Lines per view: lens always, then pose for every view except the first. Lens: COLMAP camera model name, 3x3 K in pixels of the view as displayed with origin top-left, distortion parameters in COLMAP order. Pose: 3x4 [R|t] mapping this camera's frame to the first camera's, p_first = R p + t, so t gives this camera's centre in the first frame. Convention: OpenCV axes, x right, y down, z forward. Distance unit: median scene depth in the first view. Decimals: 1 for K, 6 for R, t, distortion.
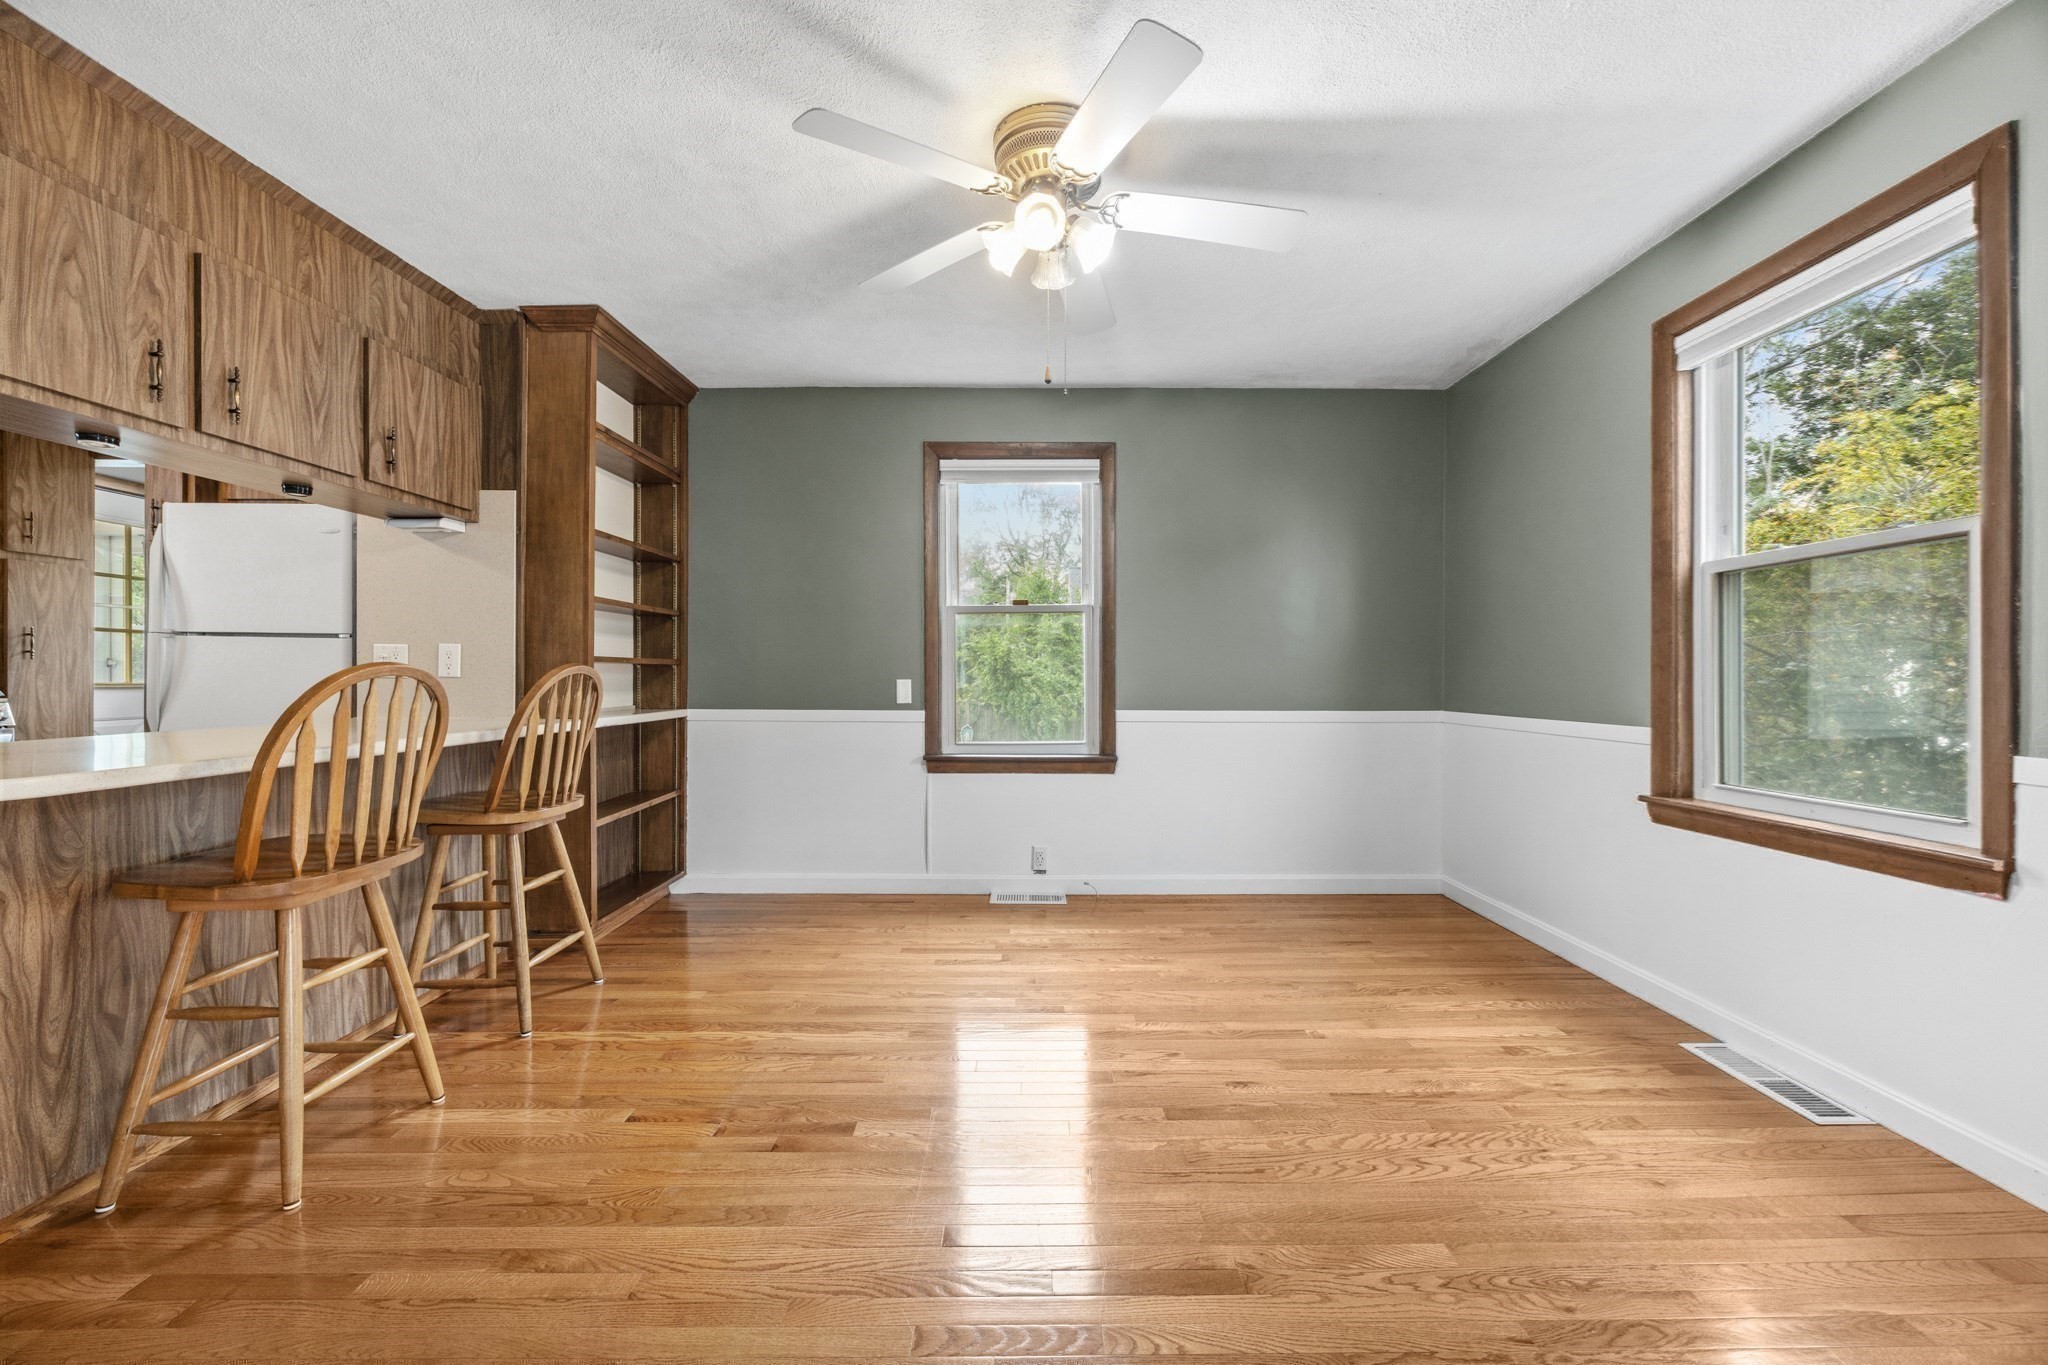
lens RADIAL K [[786.5, 0, 1032.2], [0, 786.5, 687.9], [0, 0, 1]] dist [-0.015685, -0.000076]
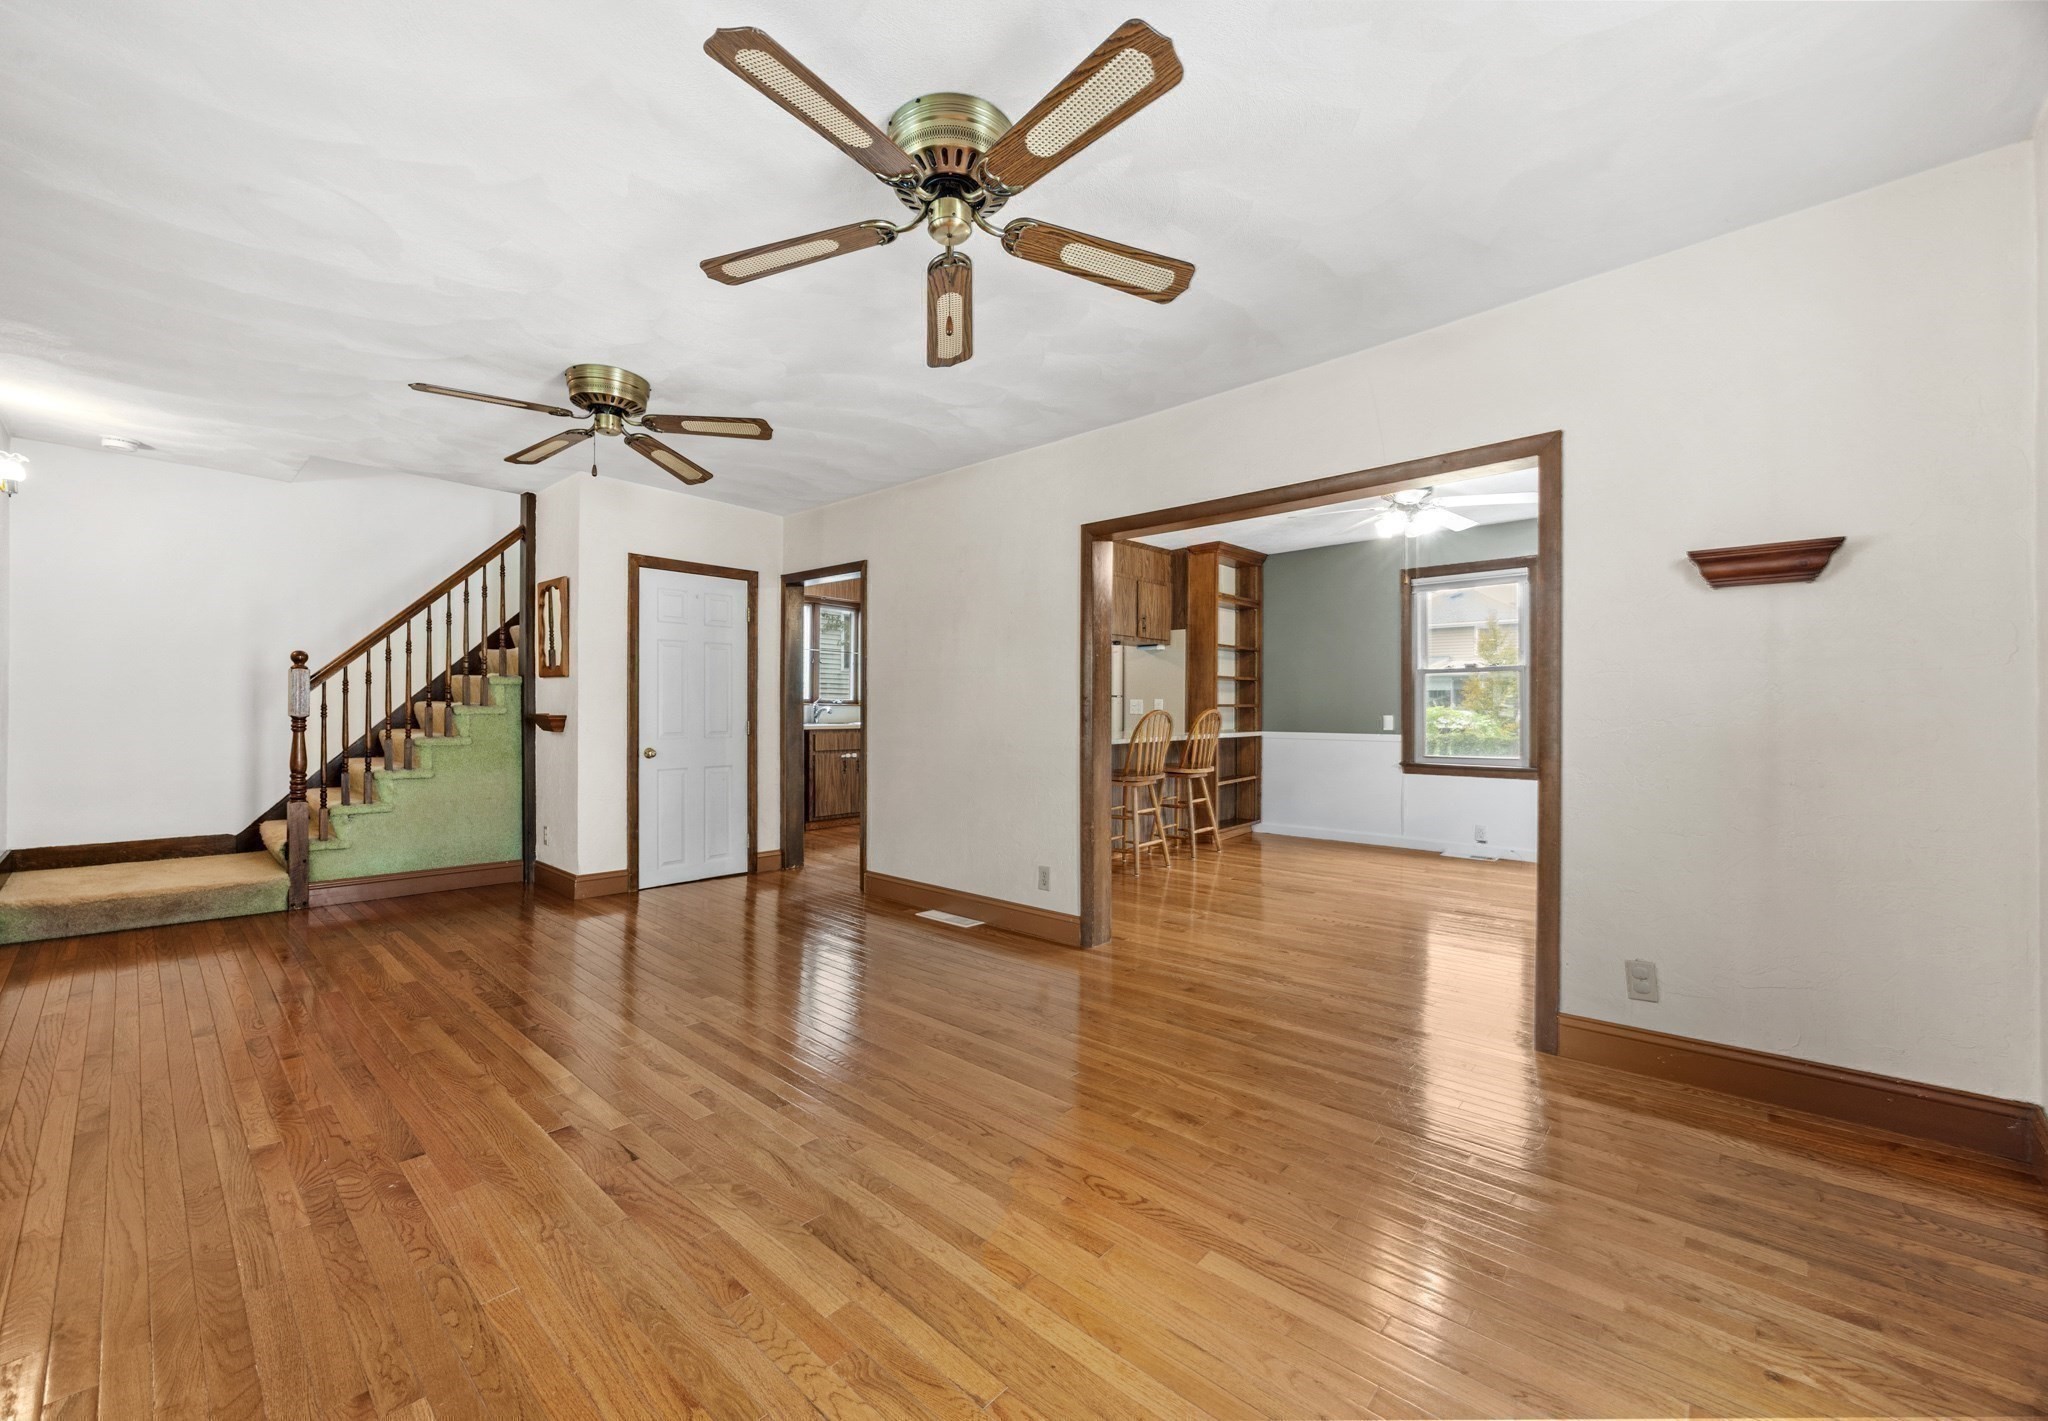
lens RADIAL K [[807.8, 0, 1010.4], [0, 807.8, 715.9], [0, 0, 1]] dist [-0.000298, -0.000011]
pose [[0.735580, 0.003449, -0.677429, 0.520785], [-0.006508, 0.999977, -0.001975, -0.001618], [0.677407, 0.005861, 0.735585, -1.013649]]
